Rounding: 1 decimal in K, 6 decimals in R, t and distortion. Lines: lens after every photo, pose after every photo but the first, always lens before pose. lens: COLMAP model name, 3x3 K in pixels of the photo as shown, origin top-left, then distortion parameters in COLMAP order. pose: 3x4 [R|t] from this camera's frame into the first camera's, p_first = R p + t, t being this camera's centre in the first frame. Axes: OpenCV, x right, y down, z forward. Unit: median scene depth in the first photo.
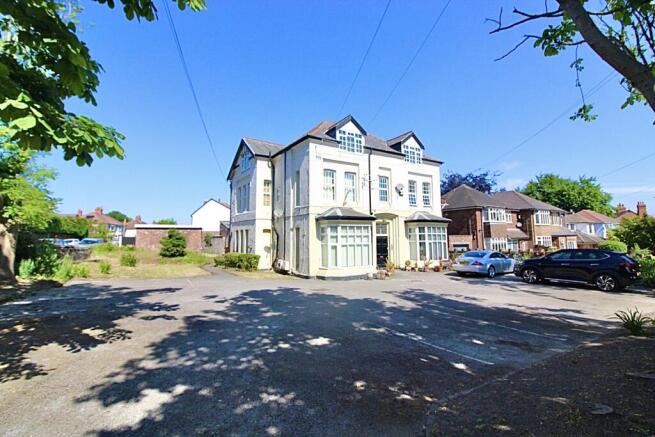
lens RADIAL K [[310.8, 0, 342.5], [0, 310.8, 218.0], [0, 0, 1]] dist [-0.002259, -0.000883]
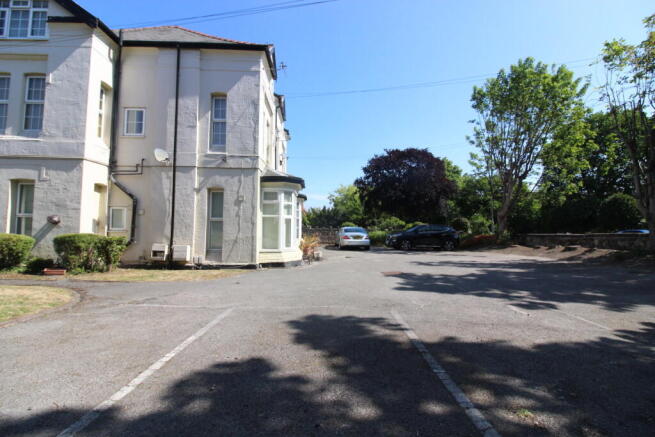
lens RADIAL K [[301.1, 0, 328.2], [0, 301.1, 207.8], [0, 0, 1]] dist [-0.001184, -0.011740]
pose [[0.500905, 0.058324, 0.863535, -0.504469], [-0.070764, 0.997146, -0.026300, 0.065495], [-0.862604, -0.047933, 0.503603, 0.490778]]
